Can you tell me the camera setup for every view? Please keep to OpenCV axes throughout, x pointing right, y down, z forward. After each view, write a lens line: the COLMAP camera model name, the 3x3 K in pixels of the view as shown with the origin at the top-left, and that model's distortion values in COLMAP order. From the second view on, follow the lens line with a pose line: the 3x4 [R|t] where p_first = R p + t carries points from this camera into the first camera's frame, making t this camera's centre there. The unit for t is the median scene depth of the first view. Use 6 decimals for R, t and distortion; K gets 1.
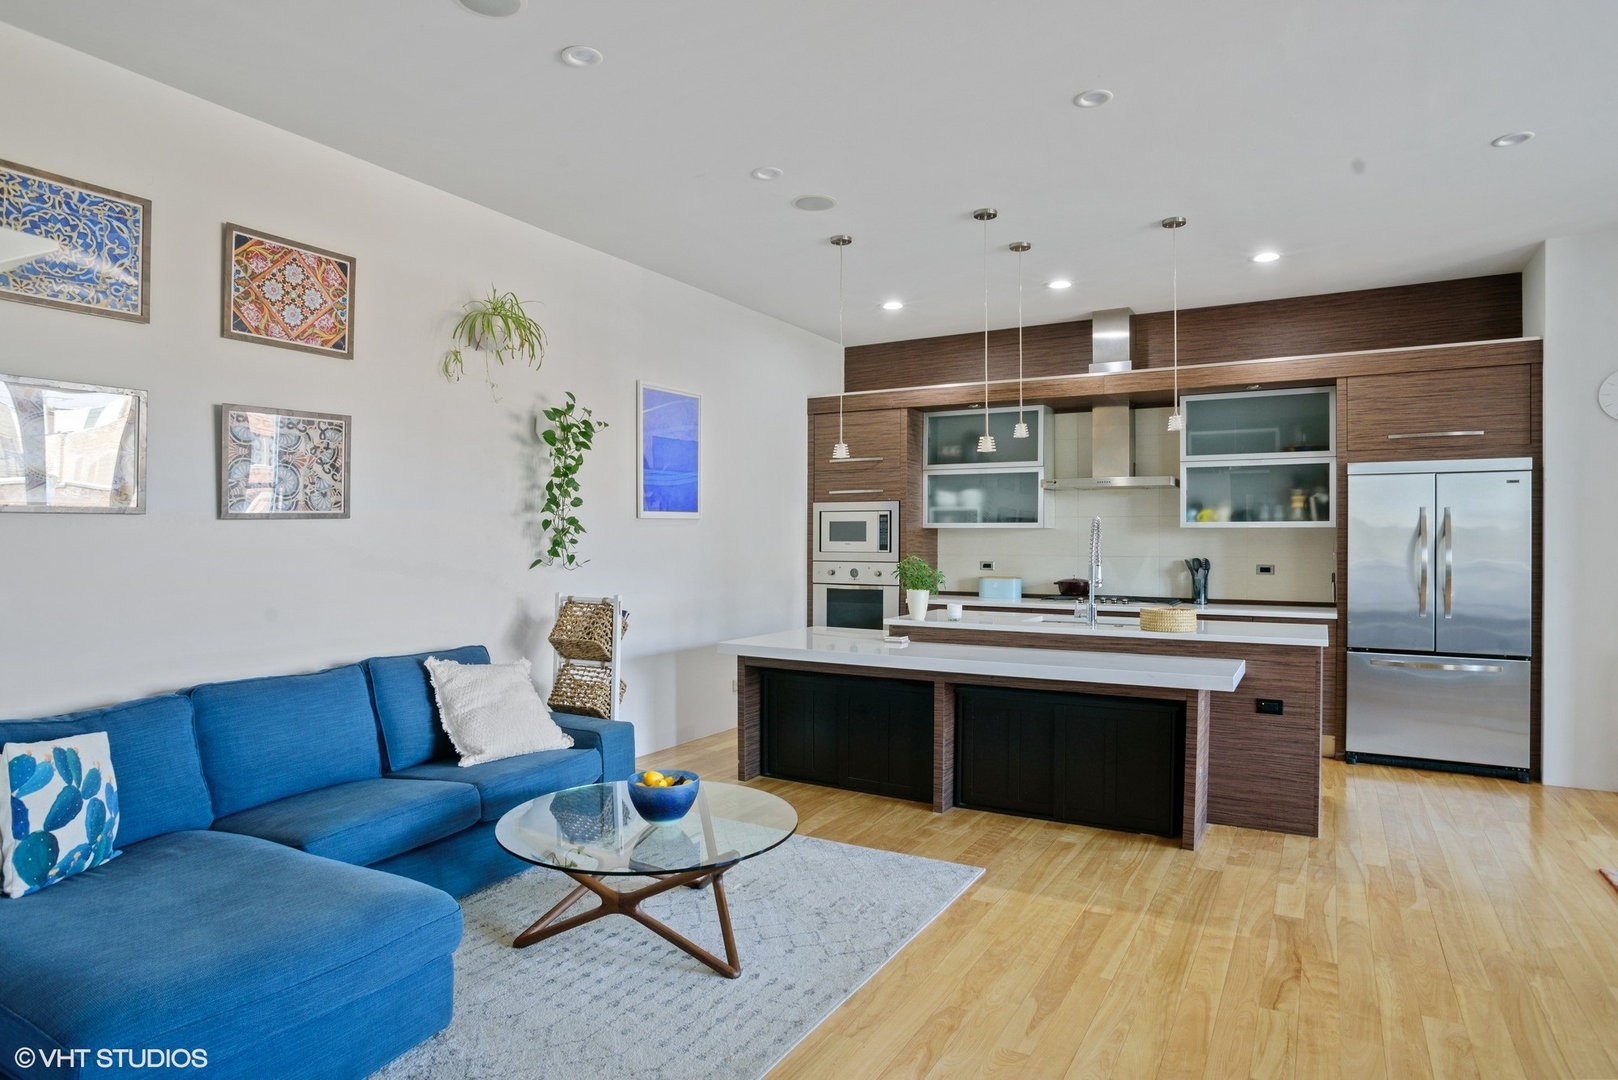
lens RADIAL K [[918.7, 0, 809.0], [0, 918.7, 540.0], [0, 0, 1]] dist [-0.113995, 0.066737]
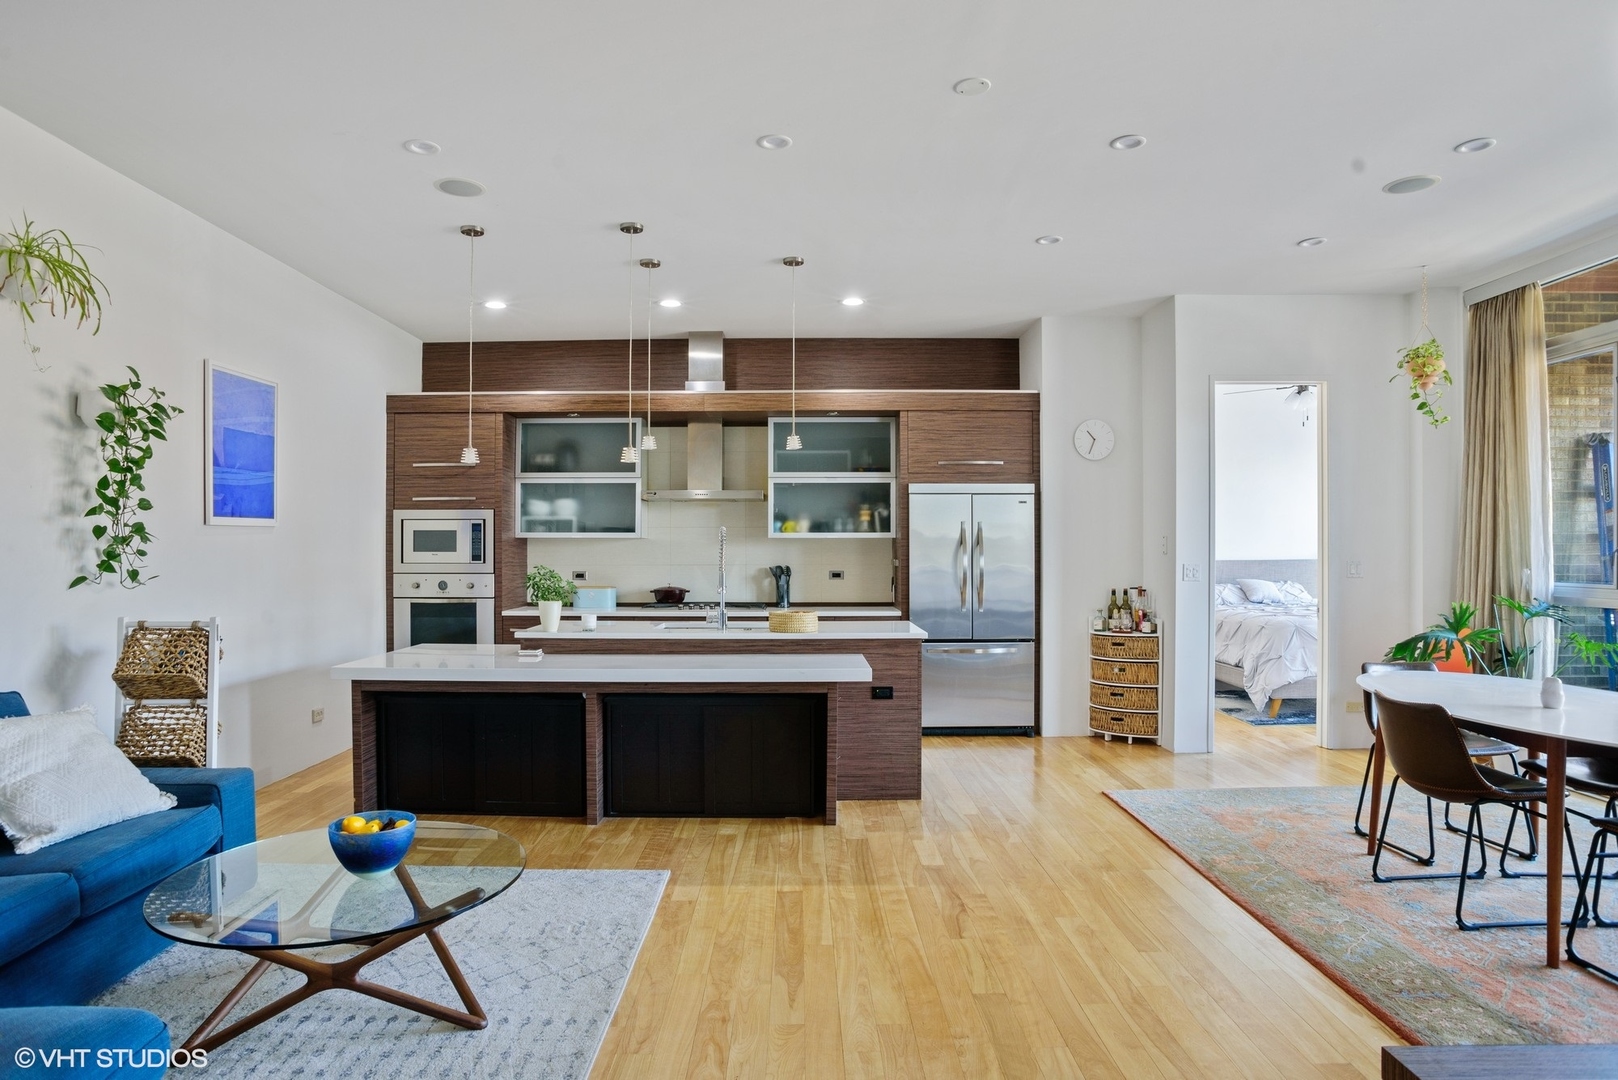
lens RADIAL K [[919.0, 0, 807.4], [0, 919.0, 547.8], [0, 0, 1]] dist [-0.113962, 0.059885]
pose [[0.853222, -0.002284, 0.521542, -0.157350], [0.003593, 0.999992, -0.001499, 0.000299], [-0.521535, 0.003153, 0.853224, 0.031891]]
